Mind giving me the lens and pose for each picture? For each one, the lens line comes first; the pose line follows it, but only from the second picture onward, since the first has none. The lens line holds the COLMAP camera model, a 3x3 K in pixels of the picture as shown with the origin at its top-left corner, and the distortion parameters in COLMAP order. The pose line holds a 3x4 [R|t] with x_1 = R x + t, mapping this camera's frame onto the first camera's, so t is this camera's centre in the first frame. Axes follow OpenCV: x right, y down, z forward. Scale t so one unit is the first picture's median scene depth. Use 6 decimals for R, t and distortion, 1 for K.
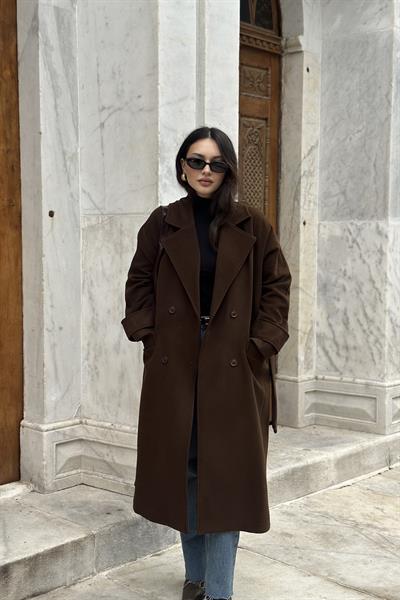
lens RADIAL K [[828.1, 0, 200.0], [0, 828.1, 300.0], [0, 0, 1]] dist [0.144733, -0.161915]
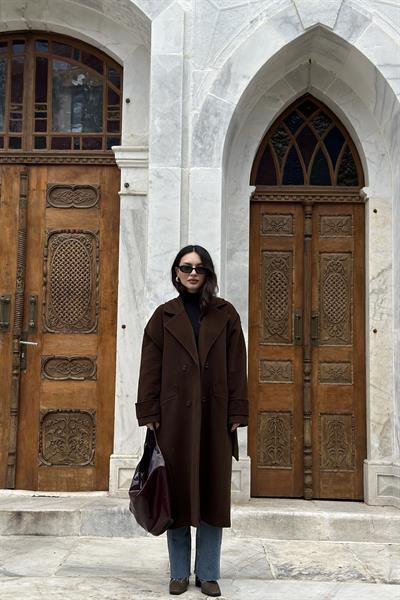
lens RADIAL K [[828.1, 0, 200.0], [0, 828.1, 300.0], [0, 0, 1]] dist [0.144733, -0.161915]
pose [[0.672348, -0.073655, -0.736562, 1.154678], [-0.065875, 0.985136, -0.158644, 0.098468], [0.737298, 0.155185, 0.657502, 0.001295]]
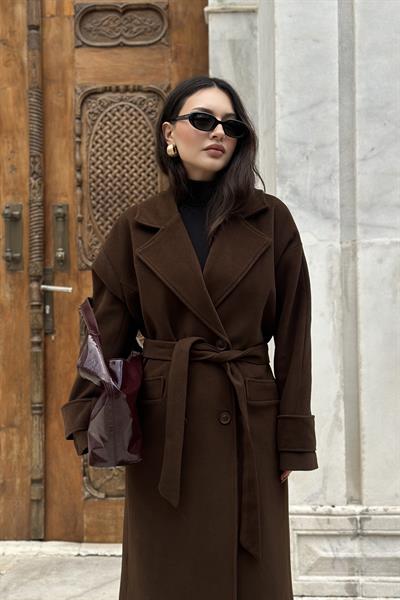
lens RADIAL K [[855.0, 0, 200.0], [0, 855.0, 300.0], [0, 0, 1]] dist [0.129924, -0.012276]
pose [[0.648822, -0.038551, -0.759963, 0.532203], [-0.038177, 0.995809, -0.083109, 0.029275], [0.759982, 0.082936, 0.644631, 0.356458]]
